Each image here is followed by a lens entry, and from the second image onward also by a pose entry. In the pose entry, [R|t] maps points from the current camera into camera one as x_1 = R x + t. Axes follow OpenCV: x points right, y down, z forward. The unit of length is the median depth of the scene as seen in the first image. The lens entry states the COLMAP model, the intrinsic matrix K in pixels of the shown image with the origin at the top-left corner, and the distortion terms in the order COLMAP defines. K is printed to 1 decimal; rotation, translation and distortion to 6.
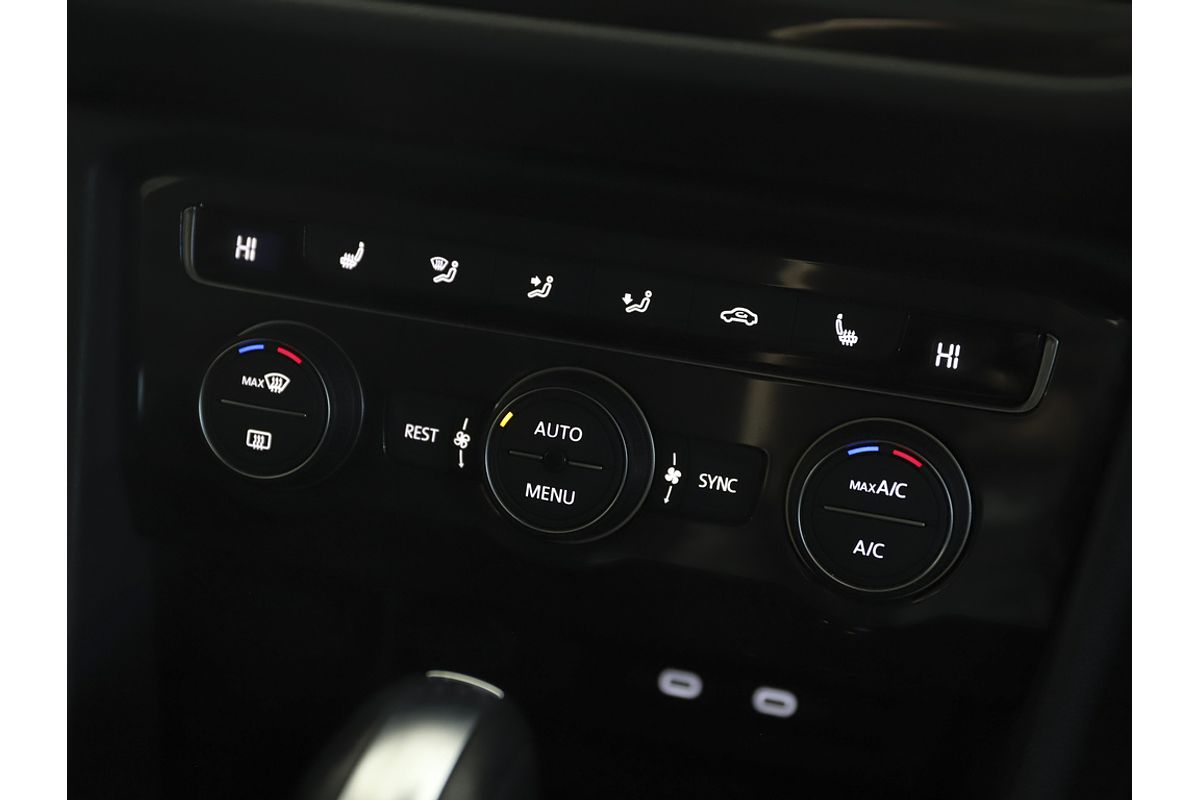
lens RADIAL K [[1627.5, 0, 603.2], [0, 1627.5, 401.4], [0, 0, 1]] dist [-0.012888, 0.000000]
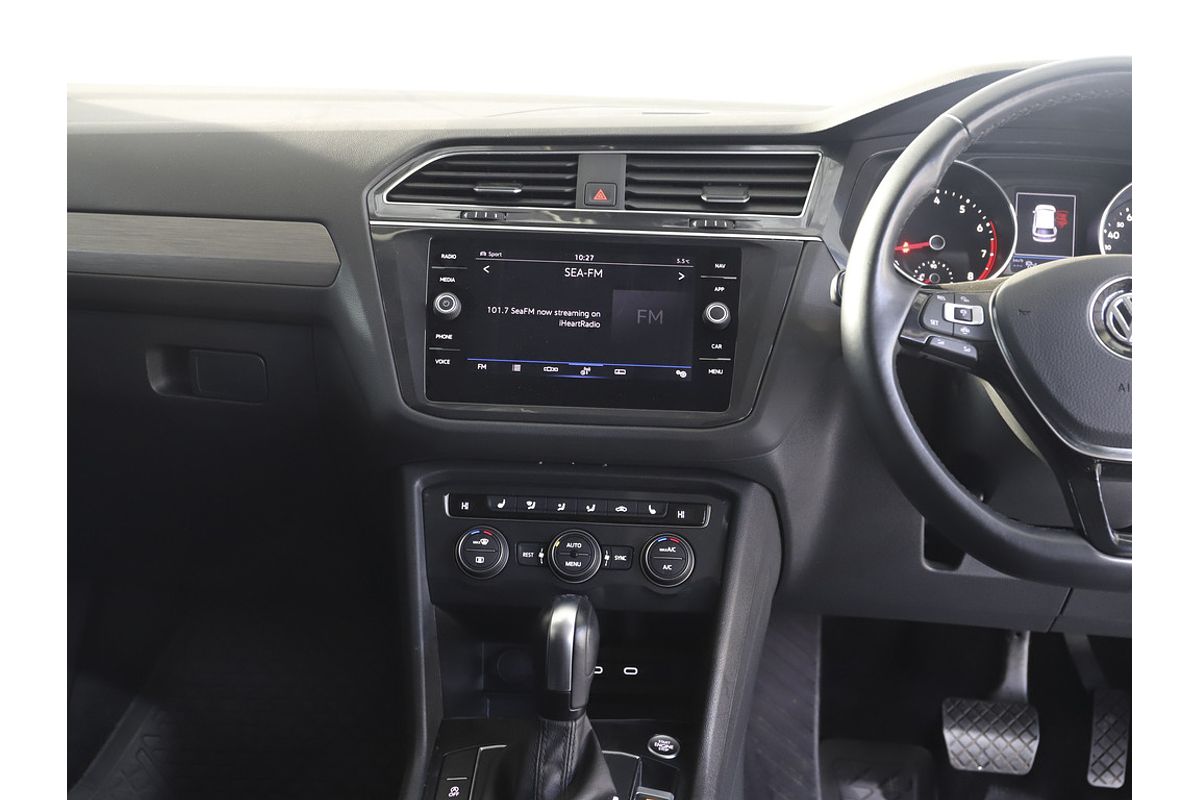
lens RADIAL K [[1366.3, 0, 602.3], [0, 1366.3, 394.8], [0, 0, 1]] dist [0.004478, 0.000000]
pose [[0.972043, -0.048897, 0.229656, -0.595328], [0.118801, 0.946066, -0.301405, 0.573978], [-0.202532, 0.320262, 0.925426, -1.714149]]
